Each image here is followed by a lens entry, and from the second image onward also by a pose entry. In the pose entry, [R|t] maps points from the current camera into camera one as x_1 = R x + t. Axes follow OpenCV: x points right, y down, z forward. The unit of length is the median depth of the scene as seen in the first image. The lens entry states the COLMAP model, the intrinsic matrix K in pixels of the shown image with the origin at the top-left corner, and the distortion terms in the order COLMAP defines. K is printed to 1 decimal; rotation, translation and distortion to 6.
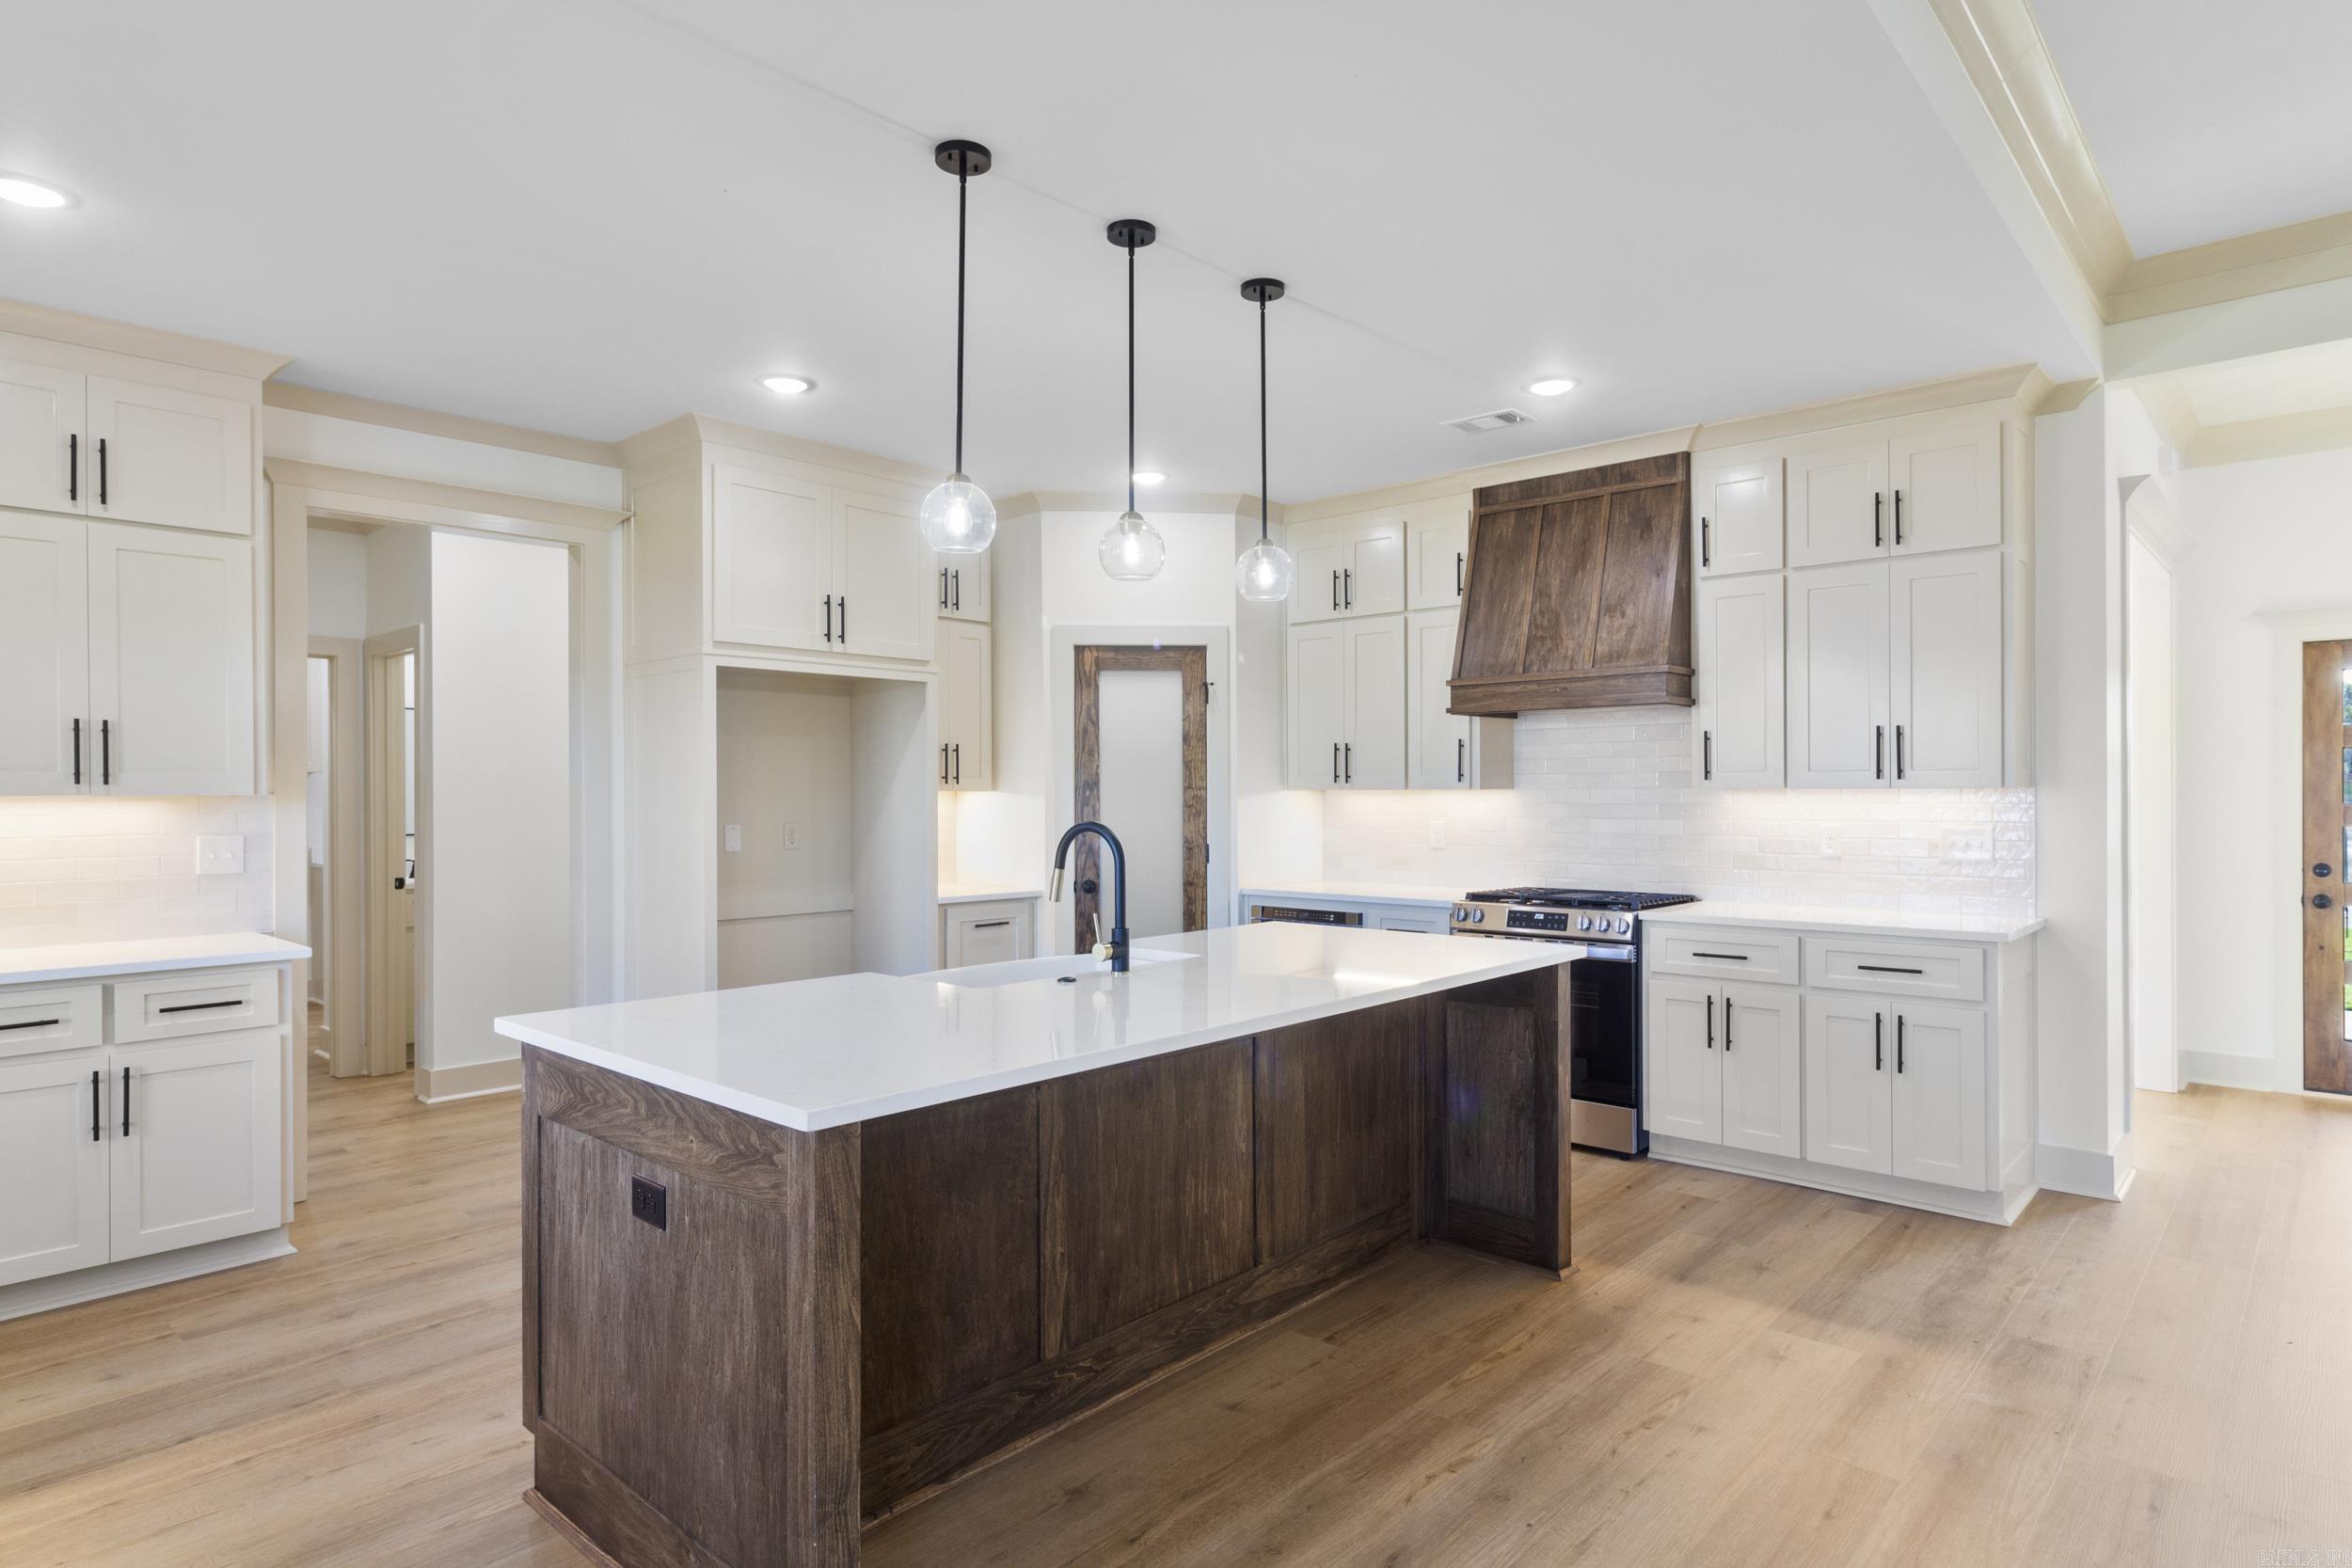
lens RADIAL K [[1294.0, 0, 1188.4], [0, 1294.0, 793.4], [0, 0, 1]] dist [0.003710, -0.001735]
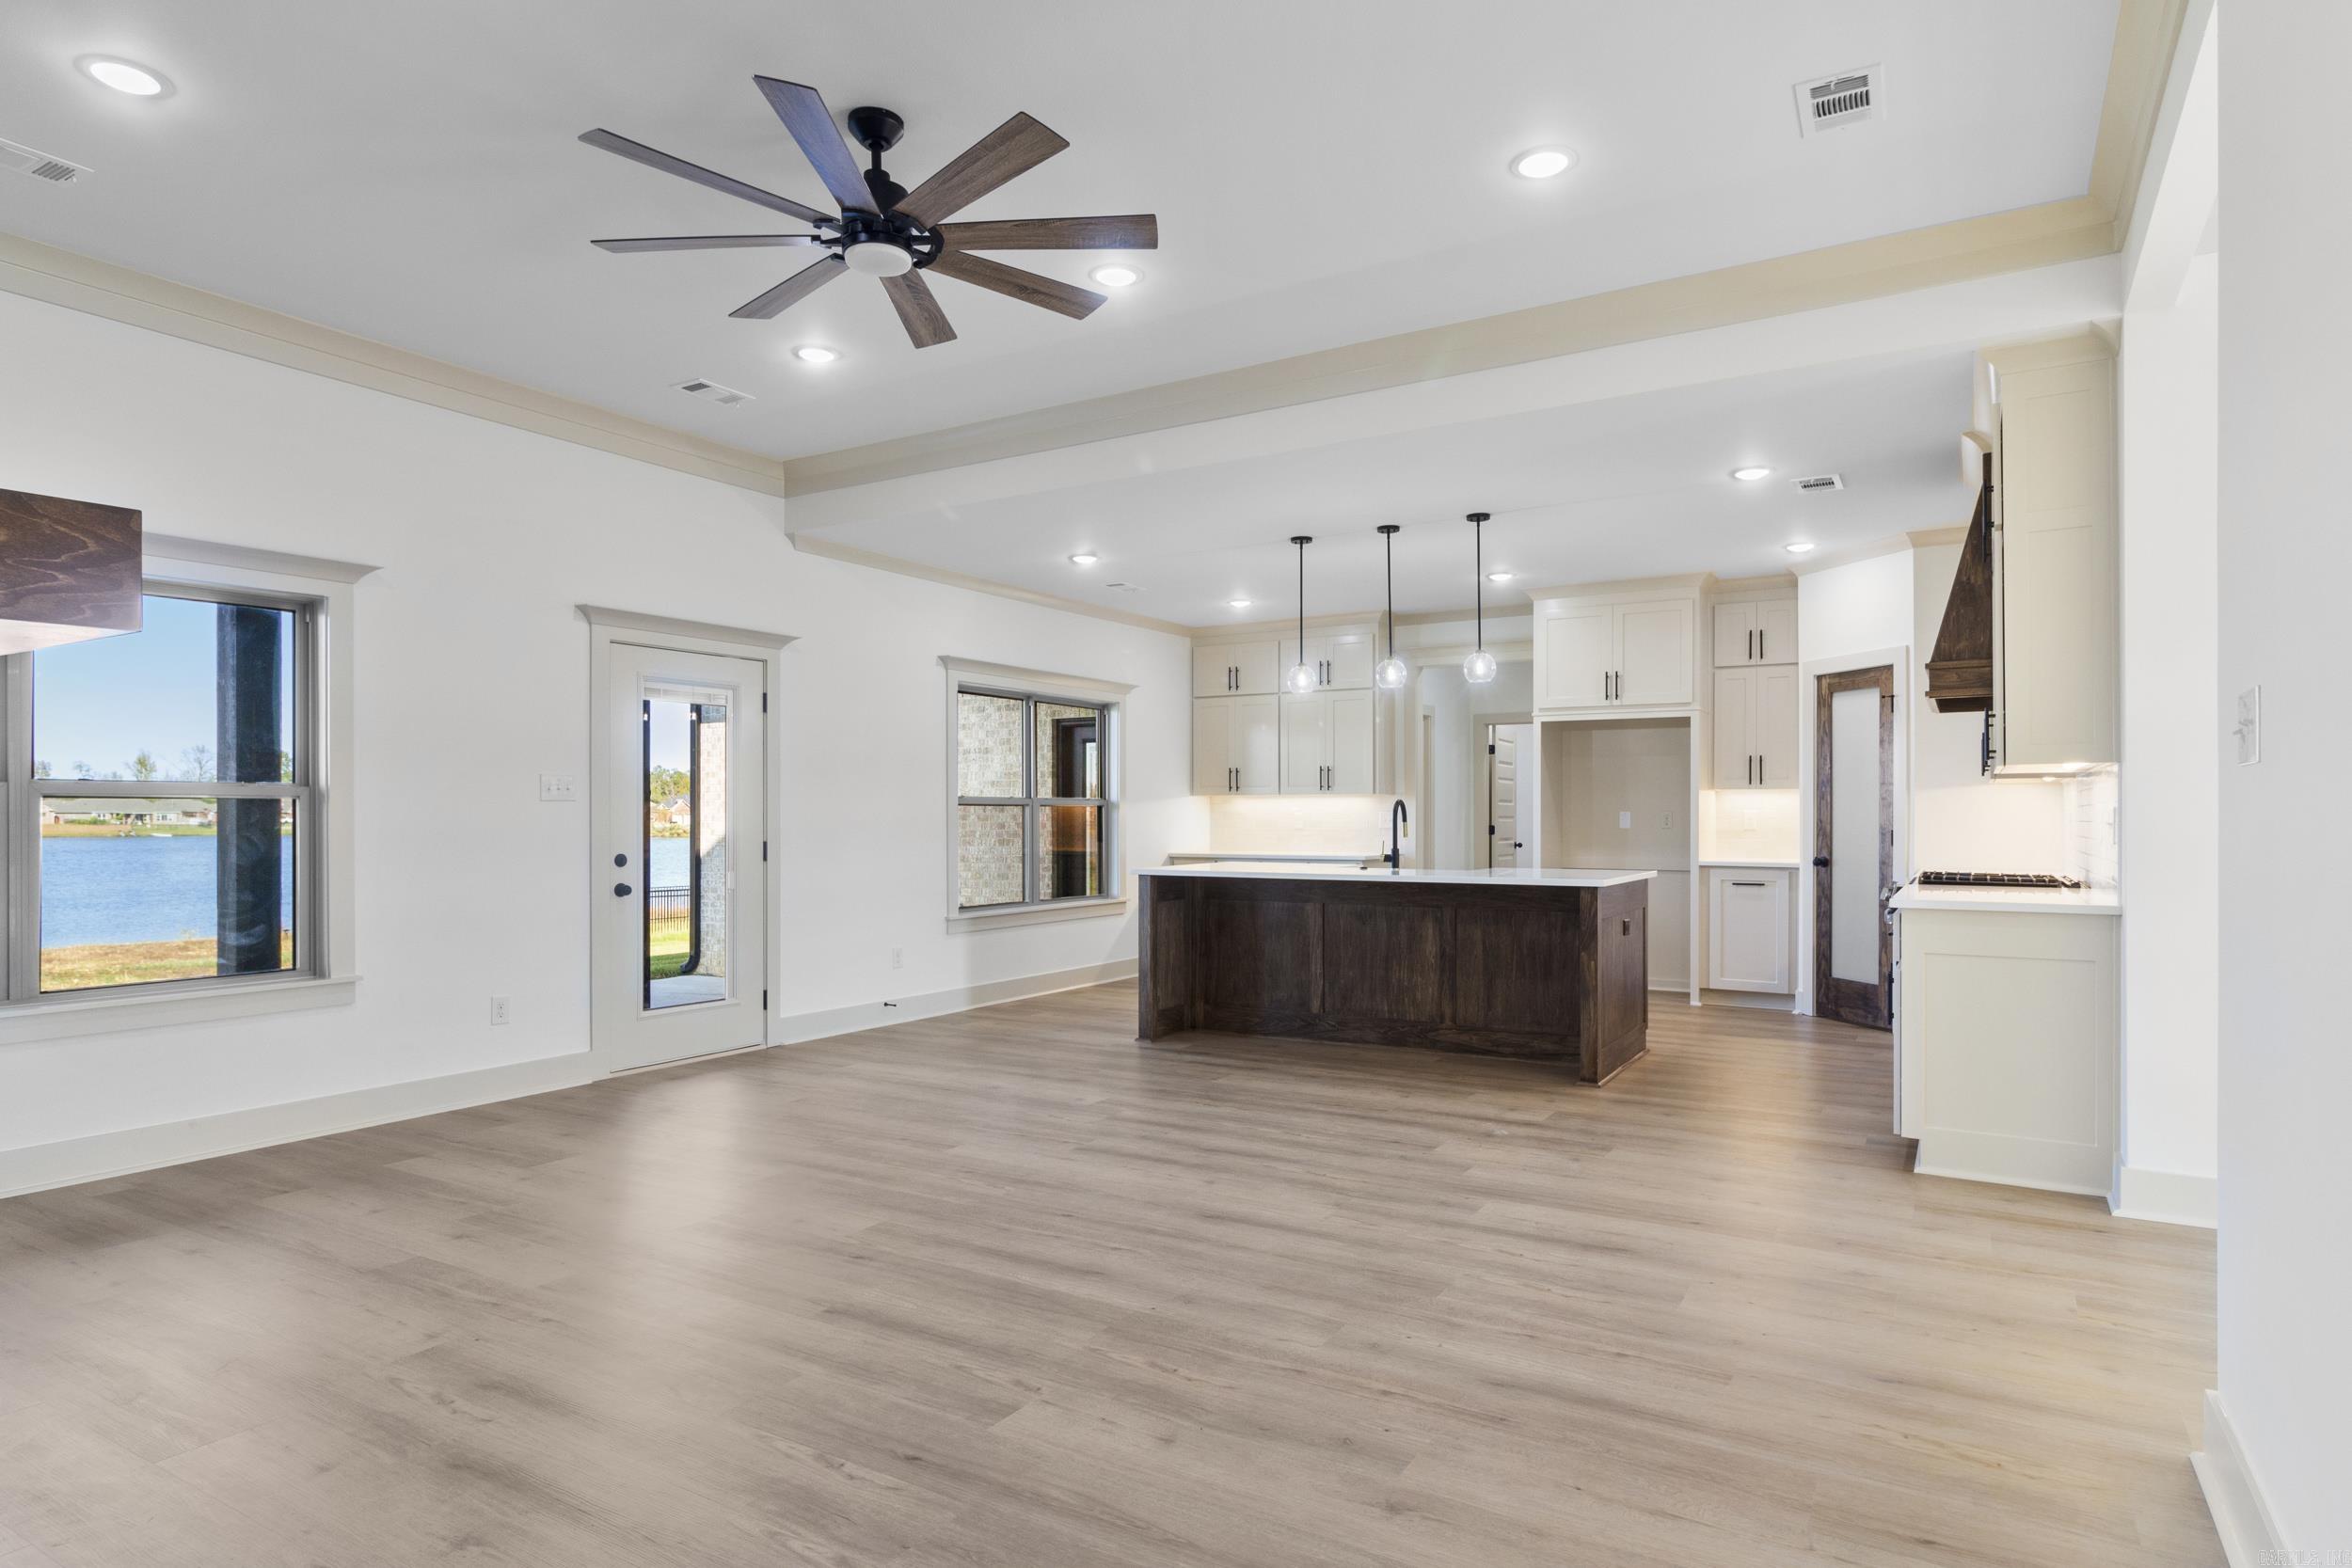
lens RADIAL K [[1298.3, 0, 1187.6], [0, 1298.3, 806.2], [0, 0, 1]] dist [0.002903, -0.000142]
pose [[0.187133, -0.003877, -0.982327, 1.417439], [-0.001714, 0.999989, -0.004273, 0.030795], [0.982333, 0.002484, 0.187124, 0.179800]]
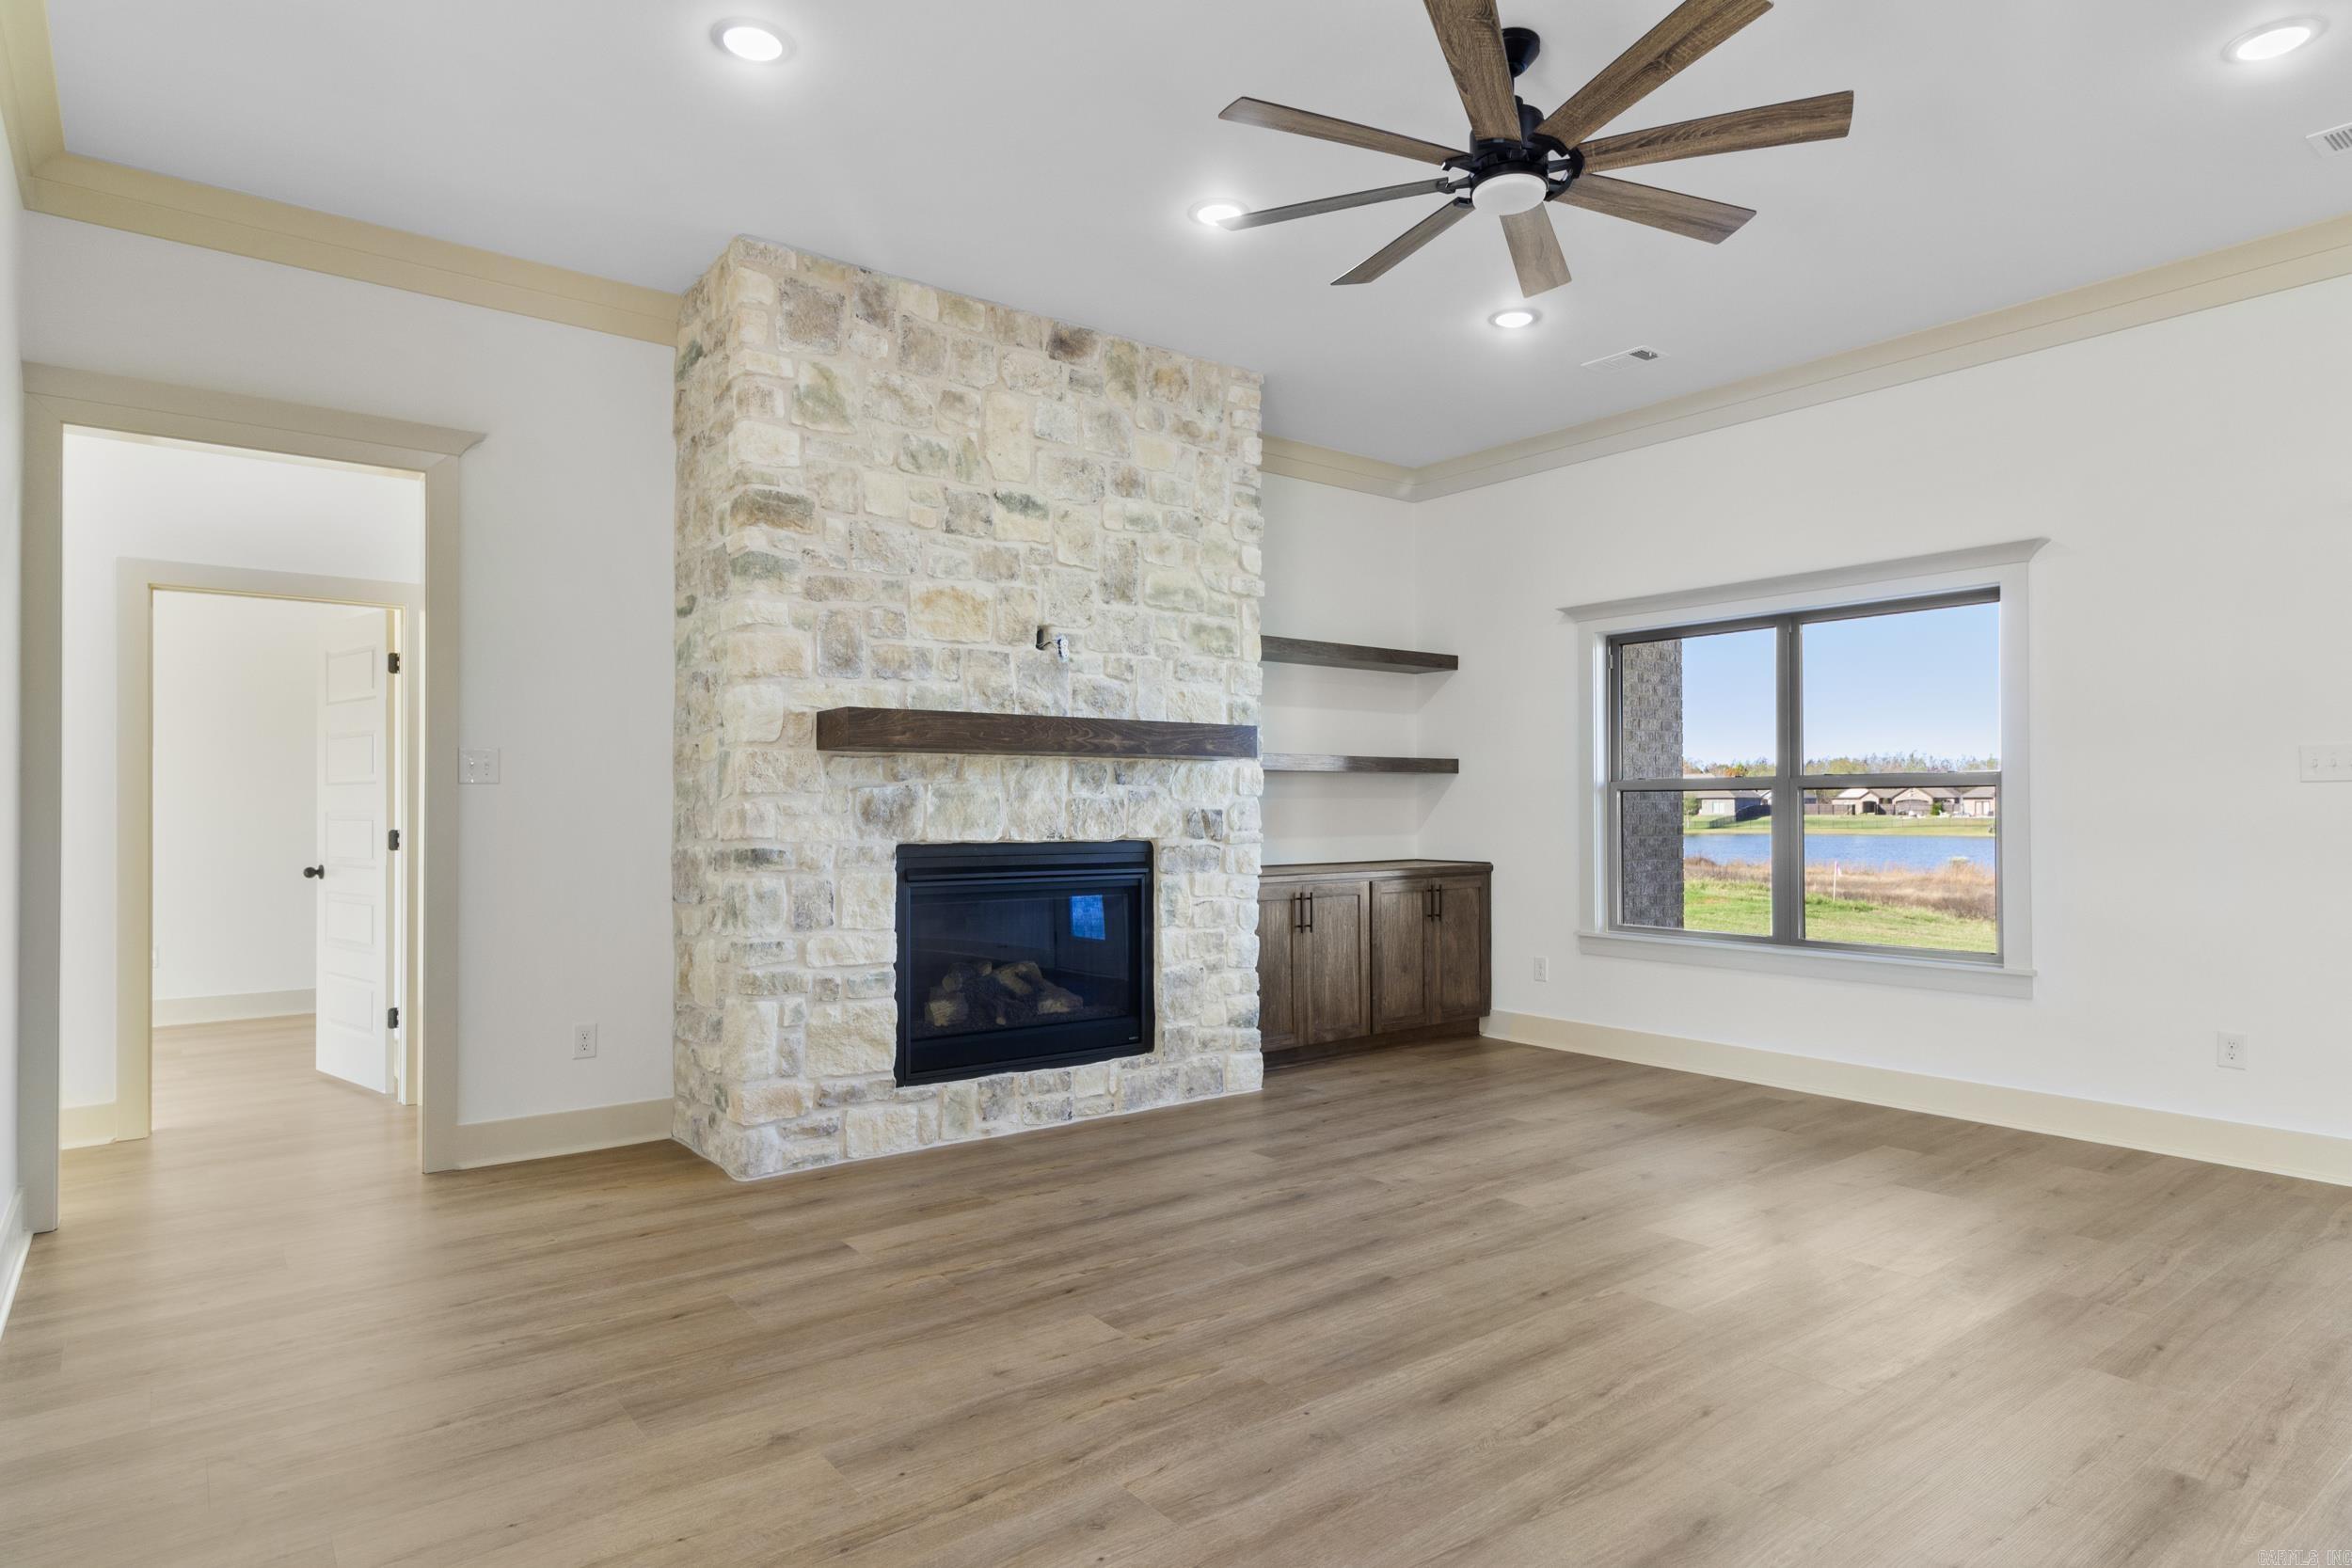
lens RADIAL K [[1301.6, 0, 1188.7], [0, 1301.6, 793.2], [0, 0, 1]] dist [0.003002, 0.000922]
pose [[-0.984913, 0.007513, 0.172889, 0.671478], [0.006123, 0.999945, -0.008571, 0.032122], [-0.172944, -0.007383, -0.984904, 0.868400]]
